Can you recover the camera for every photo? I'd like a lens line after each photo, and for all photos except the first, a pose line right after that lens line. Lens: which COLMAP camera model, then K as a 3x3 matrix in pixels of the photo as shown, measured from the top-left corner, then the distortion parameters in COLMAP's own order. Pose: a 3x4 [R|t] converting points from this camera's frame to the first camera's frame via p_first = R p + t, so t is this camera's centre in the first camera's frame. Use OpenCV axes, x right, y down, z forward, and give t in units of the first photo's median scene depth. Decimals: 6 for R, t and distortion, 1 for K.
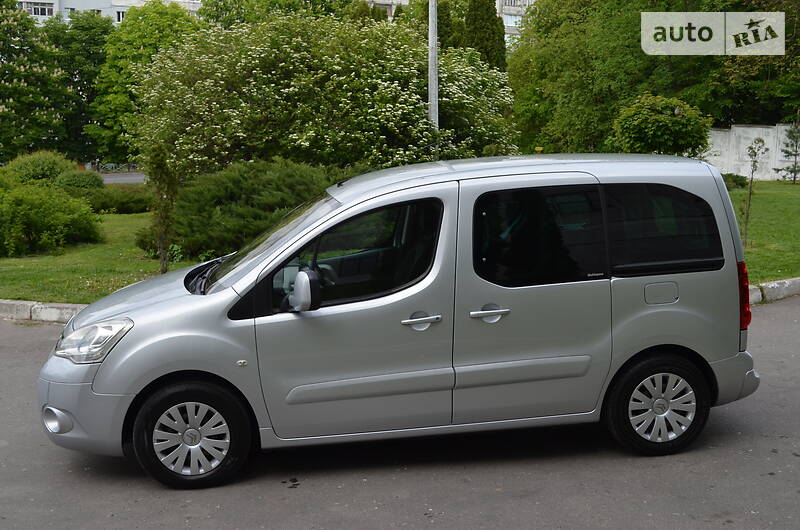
lens RADIAL K [[944.7, 0, 395.8], [0, 944.7, 266.5], [0, 0, 1]] dist [-0.042556, 0.000000]
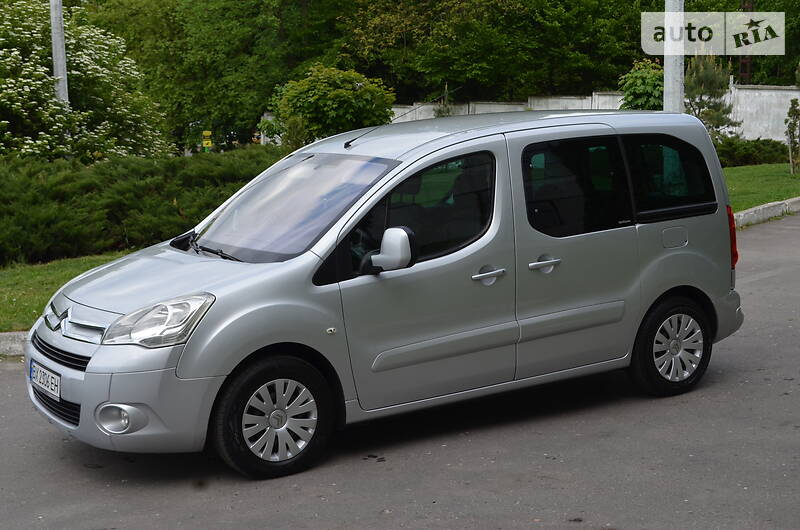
lens RADIAL K [[1266.0, 0, 396.2], [0, 1266.0, 263.7], [0, 0, 1]] dist [-0.044425, 0.000000]
pose [[0.911689, -0.061201, 0.406298, -0.571015], [0.073896, 0.997144, -0.015614, 0.056497], [-0.404182, 0.044259, 0.913607, -0.159561]]
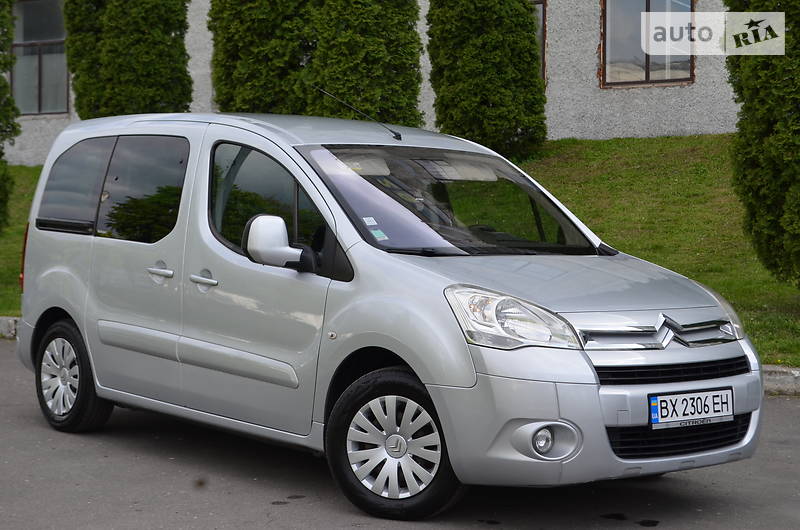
lens RADIAL K [[1536.4, 0, 402.8], [0, 1536.4, 264.0], [0, 0, 1]] dist [0.013466, 0.000000]
pose [[-0.547376, -0.022163, 0.836593, -1.216209], [0.119024, 0.987426, 0.104035, -0.122674], [-0.828379, 0.156521, -0.537856, 1.834303]]
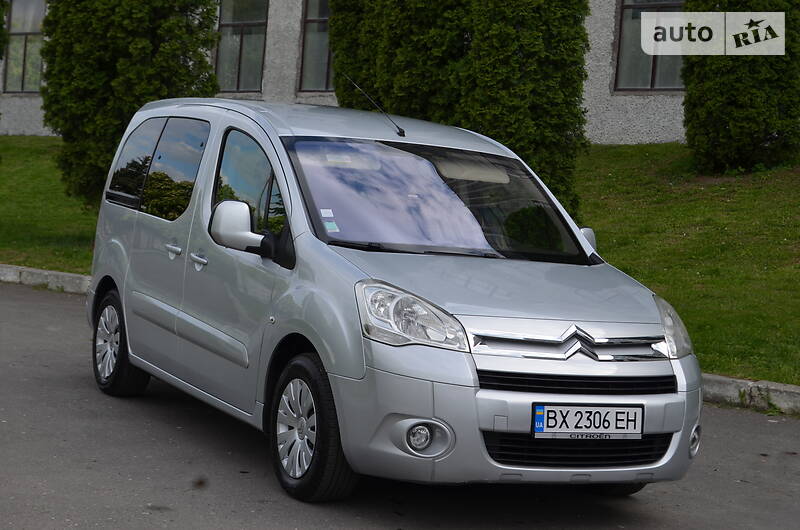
lens RADIAL K [[1618.0, 0, 394.4], [0, 1618.0, 269.3], [0, 0, 1]] dist [0.025972, 0.000000]
pose [[-0.335915, -0.062245, 0.939833, -1.446485], [0.065455, 0.993859, 0.089218, -0.101153], [-0.939615, 0.091487, -0.329778, 1.582583]]
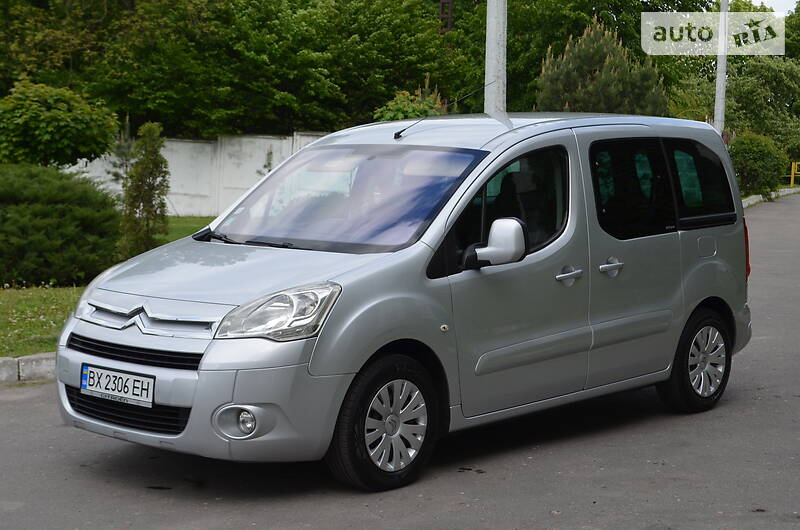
lens RADIAL K [[1483.8, 0, 403.2], [0, 1483.8, 267.3], [0, 0, 1]] dist [0.004781, 0.000000]
pose [[0.760919, -0.026475, 0.648306, -0.998515], [0.072549, 0.996373, -0.044462, 0.097953], [-0.644778, 0.080866, 0.760080, -0.004092]]
